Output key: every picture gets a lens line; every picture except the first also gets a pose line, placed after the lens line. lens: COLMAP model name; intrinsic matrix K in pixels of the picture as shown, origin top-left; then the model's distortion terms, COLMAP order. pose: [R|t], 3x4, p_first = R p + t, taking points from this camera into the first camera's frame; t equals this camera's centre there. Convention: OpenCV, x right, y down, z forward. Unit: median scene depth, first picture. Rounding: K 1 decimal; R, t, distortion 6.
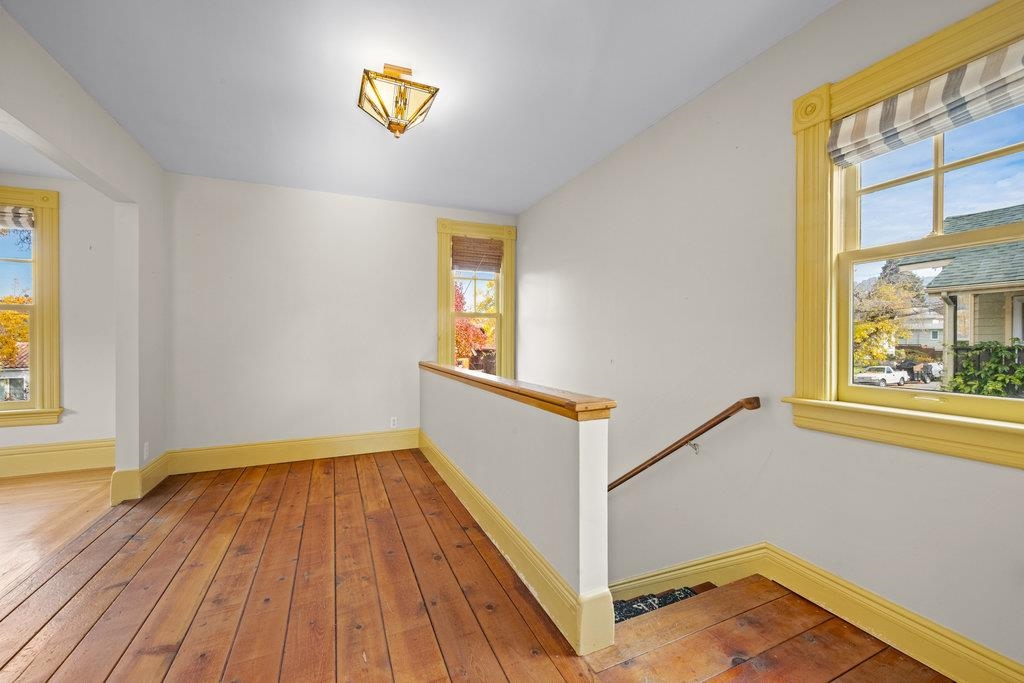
lens RADIAL K [[405.3, 0, 515.6], [0, 405.3, 340.8], [0, 0, 1]] dist [-0.000475, -0.000108]
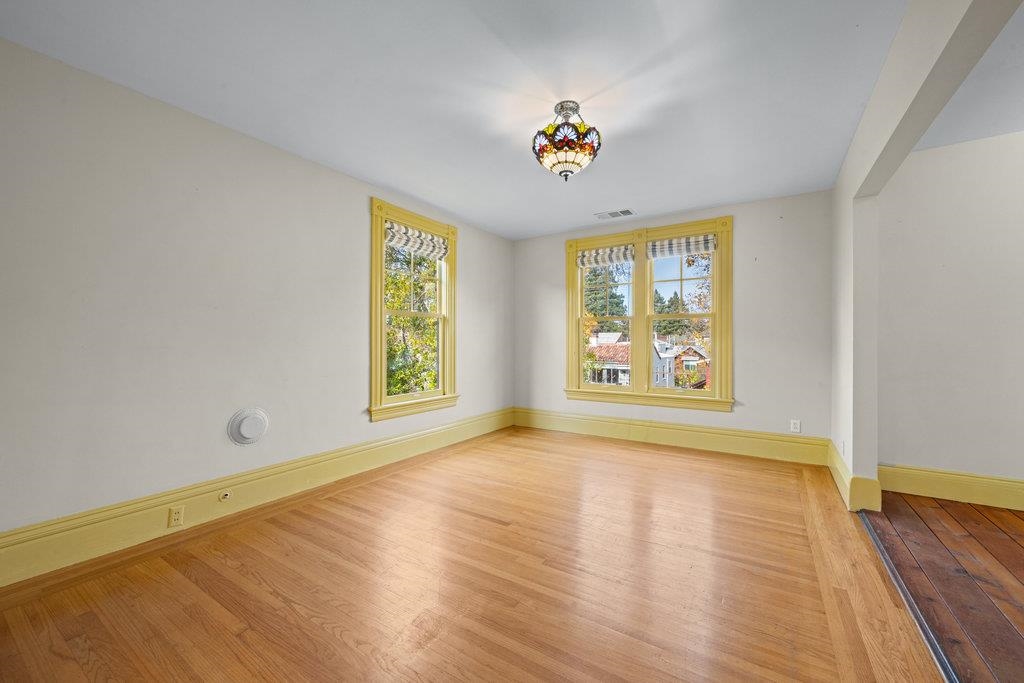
lens RADIAL K [[402.3, 0, 511.9], [0, 402.3, 339.2], [0, 0, 1]] dist [-0.001859, -0.000136]
pose [[0.546384, -0.000412, -0.837535, -0.515924], [-0.006876, 0.999964, -0.004978, 0.001967], [0.837507, 0.008479, 0.546361, -0.181161]]
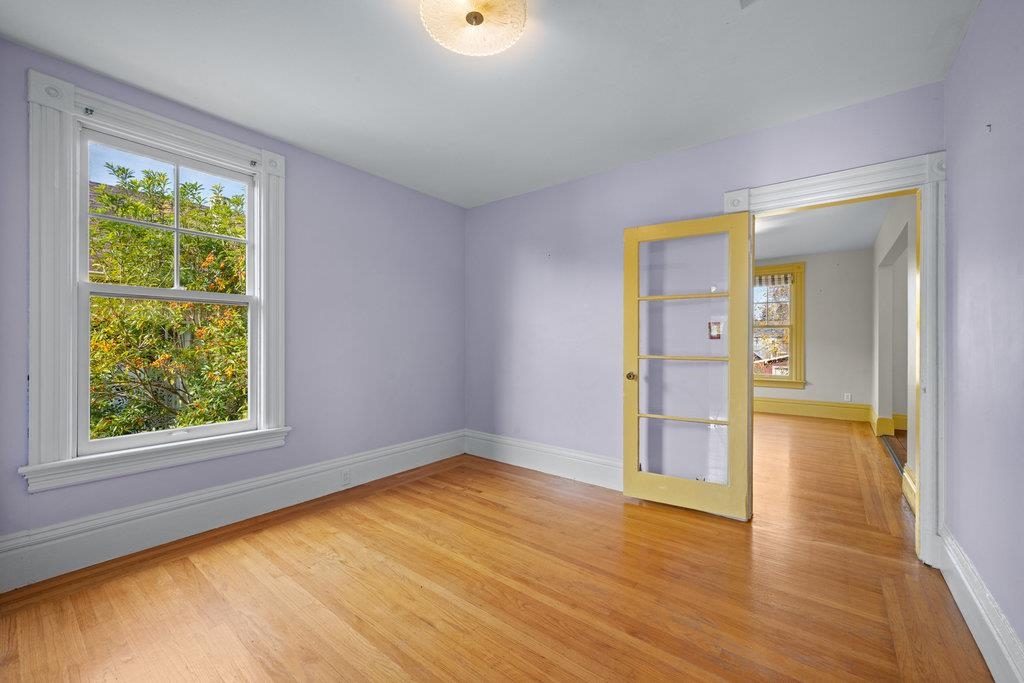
lens RADIAL K [[406.7, 0, 512.0], [0, 406.7, 338.4], [0, 0, 1]] dist [-0.000941, 0.000012]
pose [[0.459581, -0.004089, -0.888127, -0.112582], [-0.009340, 0.999912, -0.009437, 0.005462], [0.888087, 0.012632, 0.459502, -1.041221]]
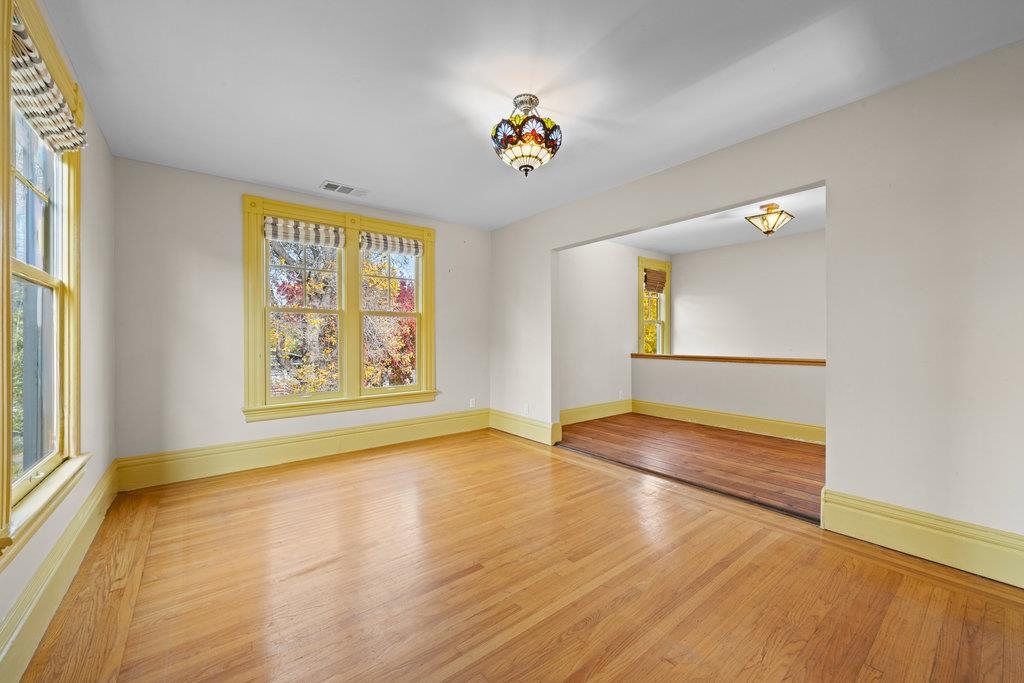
lens RADIAL K [[398.5, 0, 515.1], [0, 398.5, 341.7], [0, 0, 1]] dist [0.000103, 0.000069]
pose [[0.969195, -0.003027, 0.246277, -1.235654], [0.003538, 0.999992, -0.001632, 0.010374], [-0.246270, 0.002453, 0.969198, -0.362970]]
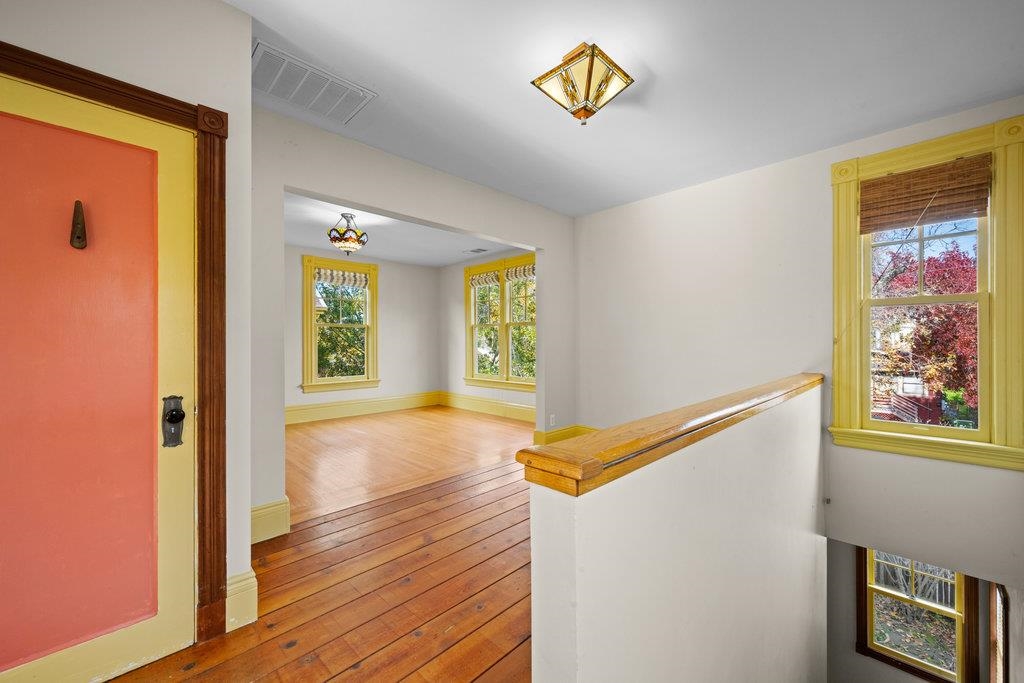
lens RADIAL K [[398.5, 0, 515.1], [0, 398.5, 341.7], [0, 0, 1]] dist [0.000103, 0.000069]
pose [[0.350146, 0.003142, -0.936690, 0.311803], [-0.000240, 0.999995, 0.003265, -0.008943], [0.936695, -0.000919, 0.350145, 0.337820]]
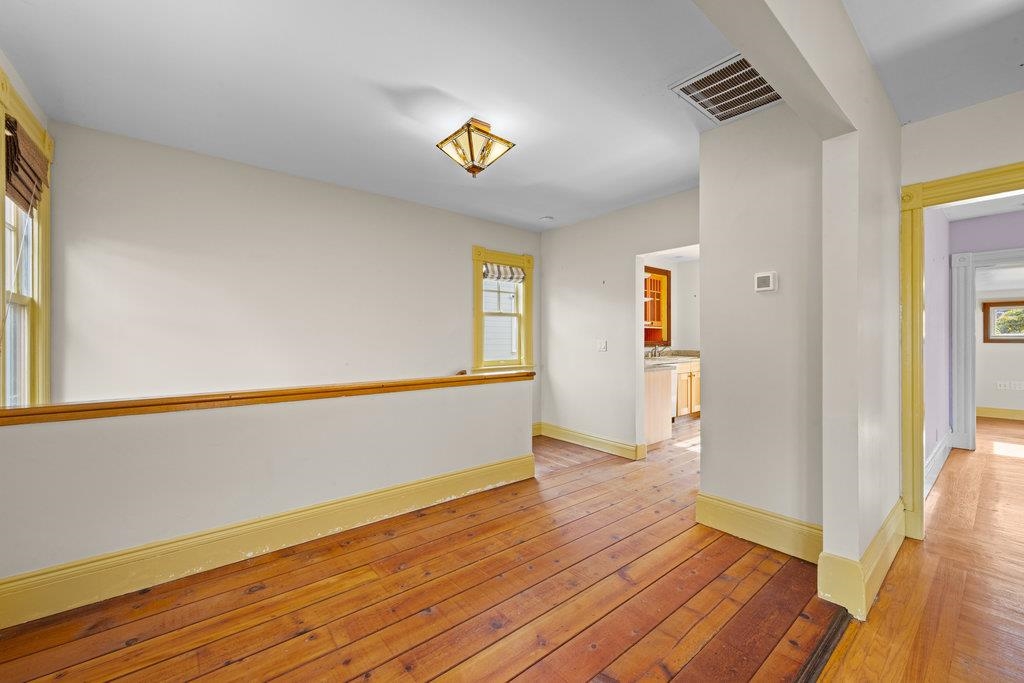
lens RADIAL K [[402.3, 0, 511.9], [0, 402.3, 339.2], [0, 0, 1]] dist [-0.001859, -0.000136]
pose [[-0.252732, -0.001014, 0.967536, -0.913941], [0.006868, 0.999972, 0.002842, -0.020101], [-0.967512, 0.007363, -0.252718, 0.745634]]
